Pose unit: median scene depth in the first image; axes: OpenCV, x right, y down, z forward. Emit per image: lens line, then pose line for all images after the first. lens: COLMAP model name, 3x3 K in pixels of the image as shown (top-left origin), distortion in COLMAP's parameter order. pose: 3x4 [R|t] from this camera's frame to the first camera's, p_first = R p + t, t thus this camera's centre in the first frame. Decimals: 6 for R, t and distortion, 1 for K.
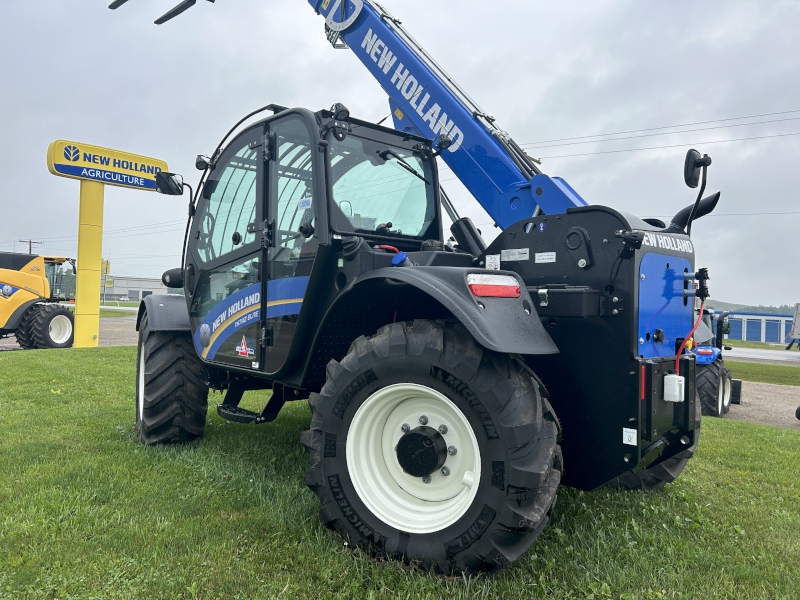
lens RADIAL K [[600.8, 0, 403.6], [0, 600.8, 283.0], [0, 0, 1]] dist [0.059786, -0.058029]
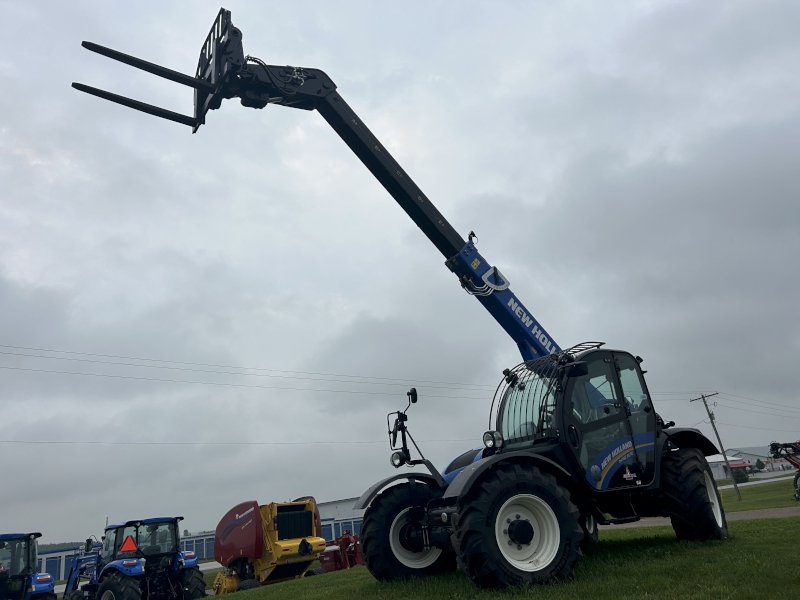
lens RADIAL K [[600.8, 0, 396.3], [0, 600.8, 301.7], [0, 0, 1]] dist [0.059786, -0.058029]
pose [[0.156372, 0.279999, 0.947179, -2.309561], [0.092009, 0.950677, -0.296223, 0.097692], [-0.983403, 0.133470, 0.122896, 1.477448]]
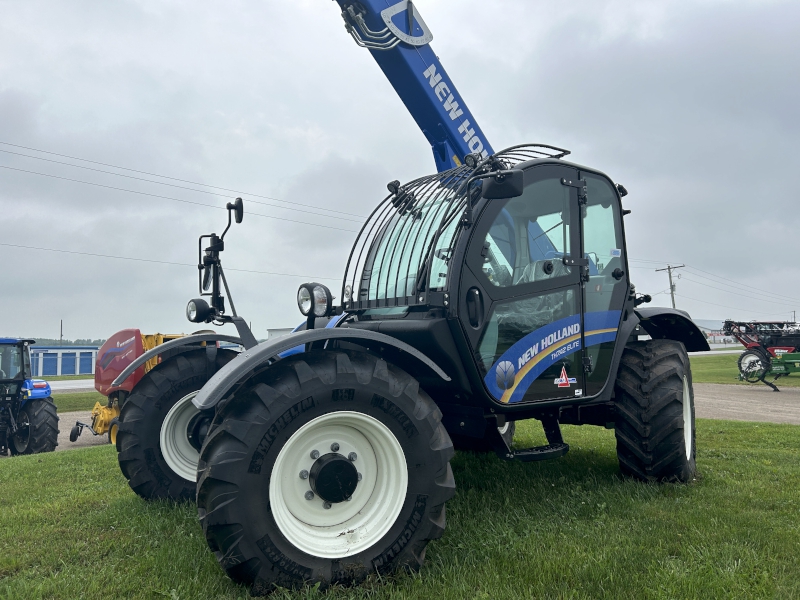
lens RADIAL K [[600.8, 0, 400.4], [0, 600.8, 297.8], [0, 0, 1]] dist [0.059786, -0.058029]
pose [[0.094090, 0.045143, 0.994540, -1.391683], [-0.011722, 0.998952, -0.044234, 0.022344], [-0.995495, -0.007496, 0.094520, 1.265462]]
